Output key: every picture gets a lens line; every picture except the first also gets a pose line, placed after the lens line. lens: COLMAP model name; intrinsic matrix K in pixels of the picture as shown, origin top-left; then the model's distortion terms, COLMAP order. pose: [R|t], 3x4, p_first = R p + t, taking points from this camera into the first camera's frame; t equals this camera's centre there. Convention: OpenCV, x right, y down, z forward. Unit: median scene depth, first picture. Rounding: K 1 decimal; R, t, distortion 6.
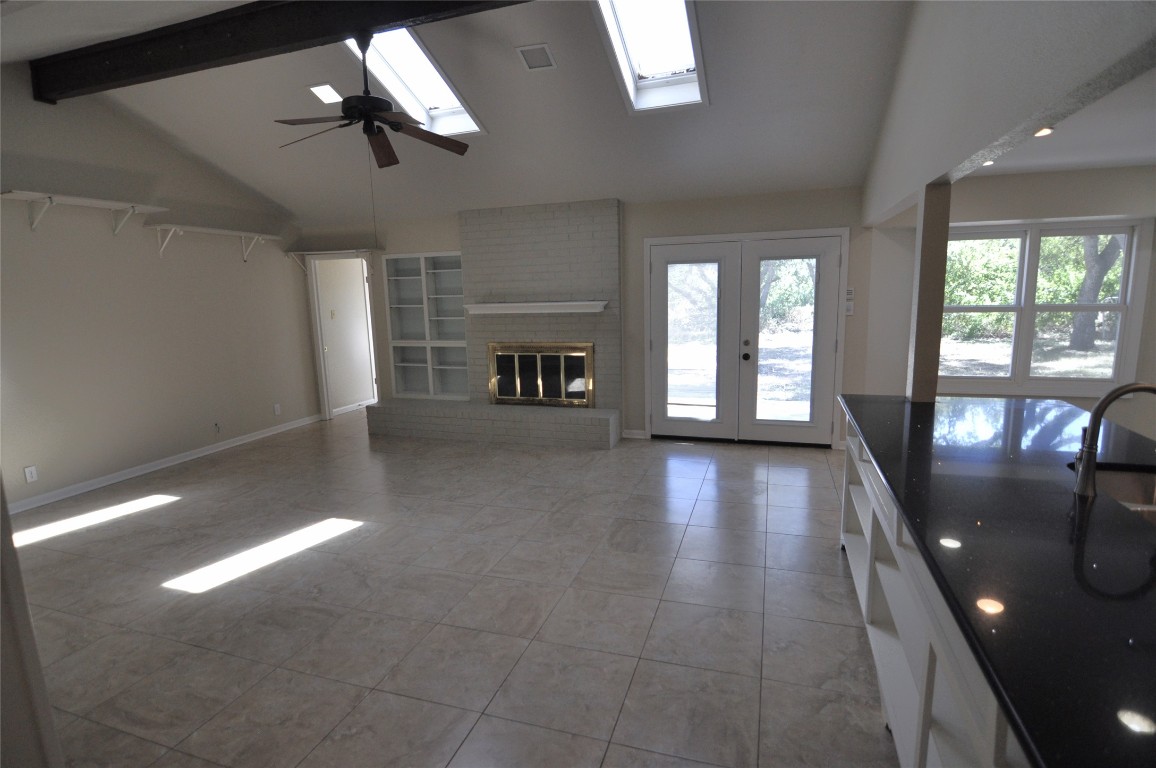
lens RADIAL K [[581.7, 0, 578.0], [0, 581.7, 384.0], [0, 0, 1]] dist [0.000707, -0.027528]
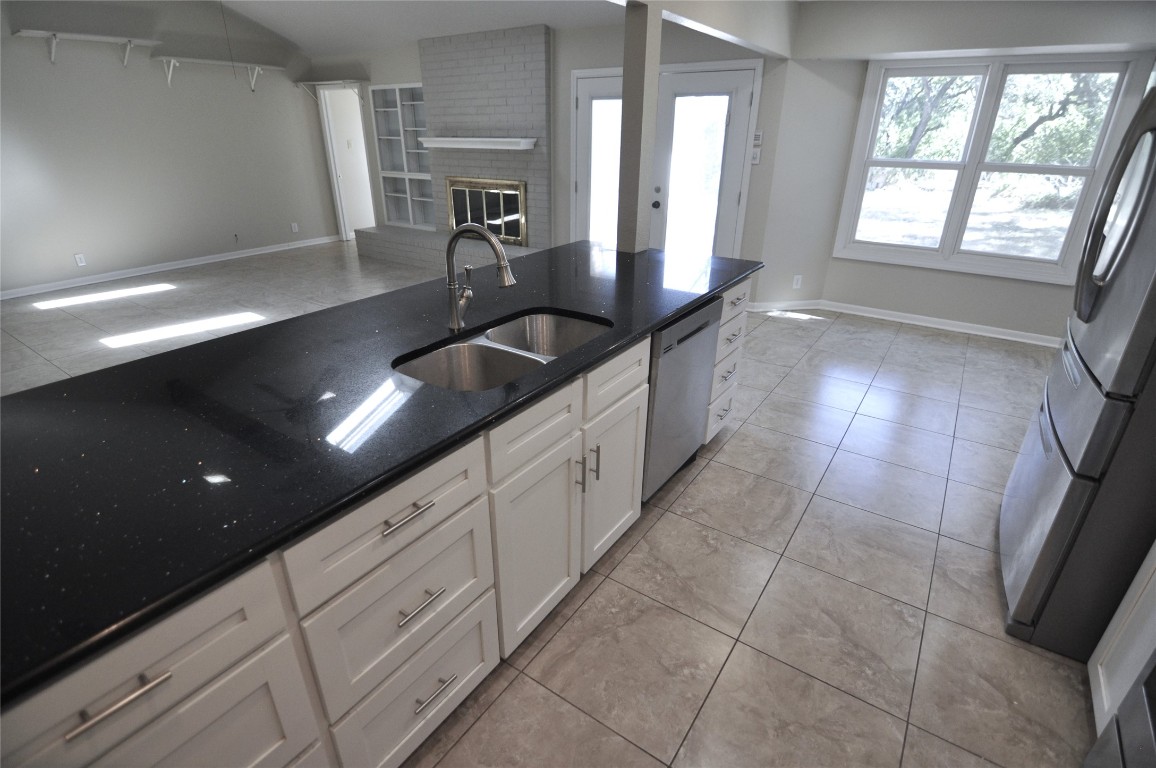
lens RADIAL K [[569.8, 0, 578.0], [0, 569.8, 384.0], [0, 0, 1]] dist [-0.011815, -0.009240]
pose [[0.959789, 0.142411, -0.241916, 0.392136], [-0.074896, 0.960435, 0.268243, -0.003594], [0.270546, -0.239339, 0.932482, 0.002175]]
